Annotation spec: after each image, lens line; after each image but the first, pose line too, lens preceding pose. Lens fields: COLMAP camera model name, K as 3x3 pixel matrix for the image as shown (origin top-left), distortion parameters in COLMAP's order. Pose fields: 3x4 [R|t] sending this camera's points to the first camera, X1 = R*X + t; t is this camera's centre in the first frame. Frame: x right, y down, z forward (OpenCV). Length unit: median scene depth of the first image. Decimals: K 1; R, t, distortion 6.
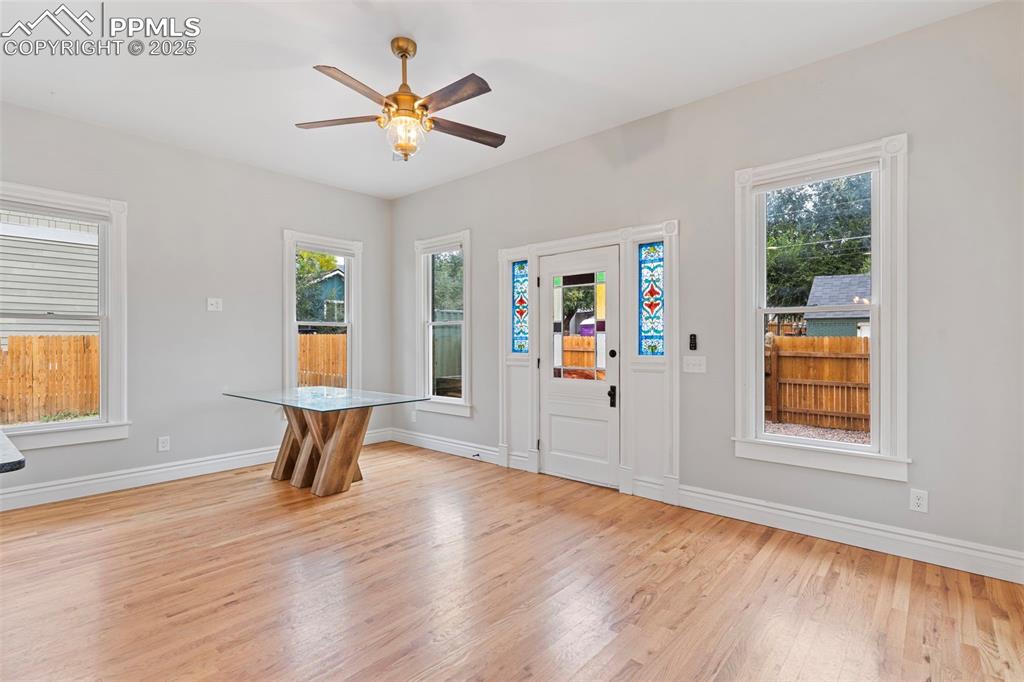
lens RADIAL K [[503.3, 0, 510.2], [0, 503.3, 340.5], [0, 0, 1]] dist [0.006343, 0.000961]
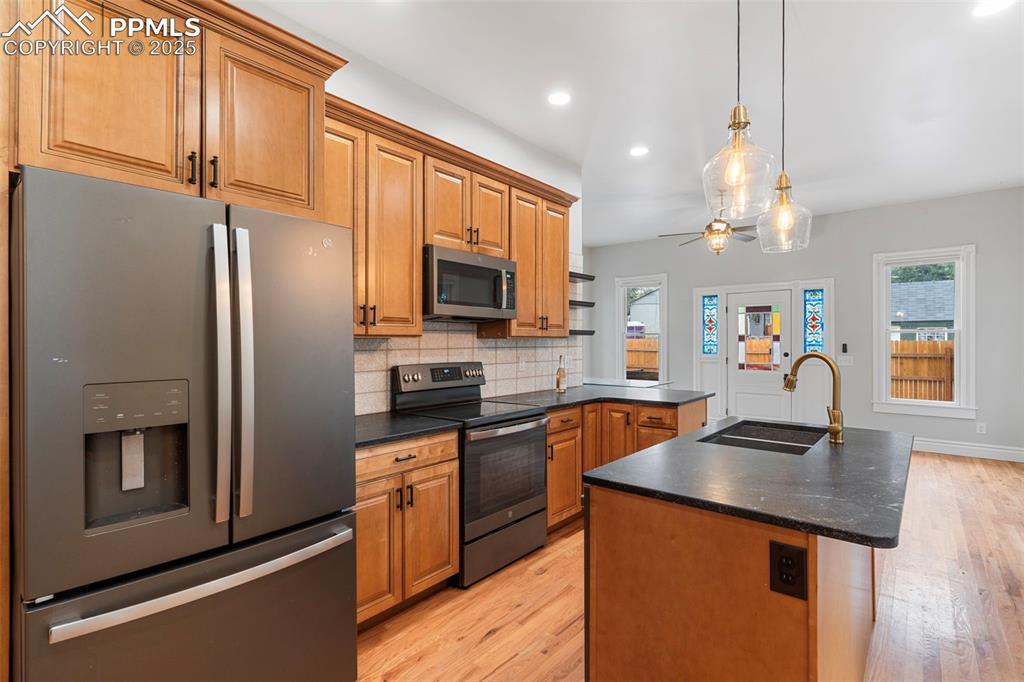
lens RADIAL K [[503.3, 0, 511.4], [0, 503.3, 340.9], [0, 0, 1]] dist [0.006343, 0.000961]
pose [[0.999683, -0.000567, 0.025189, -0.736820], [0.000540, 0.999999, 0.001058, -0.021595], [-0.025190, -0.001044, 0.999682, -0.640385]]
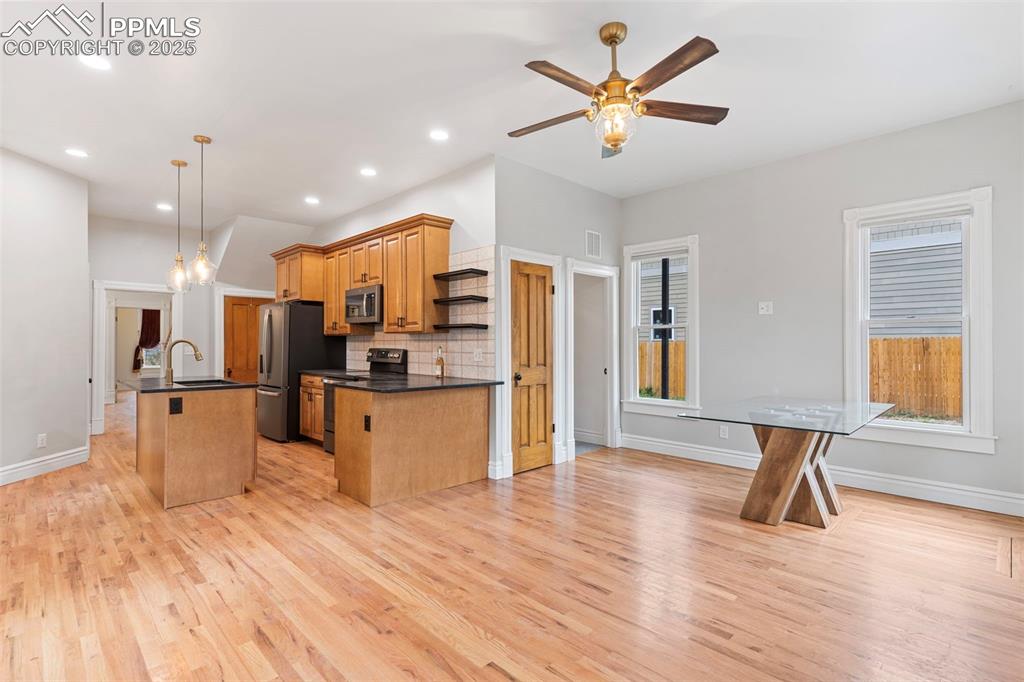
lens RADIAL K [[503.3, 0, 512.8], [0, 503.3, 341.6], [0, 0, 1]] dist [0.006343, 0.000961]
pose [[-0.098413, -0.003147, -0.995141, 0.493967], [0.001761, 0.999993, -0.003336, -0.000783], [0.995144, -0.002081, -0.098406, 0.601525]]
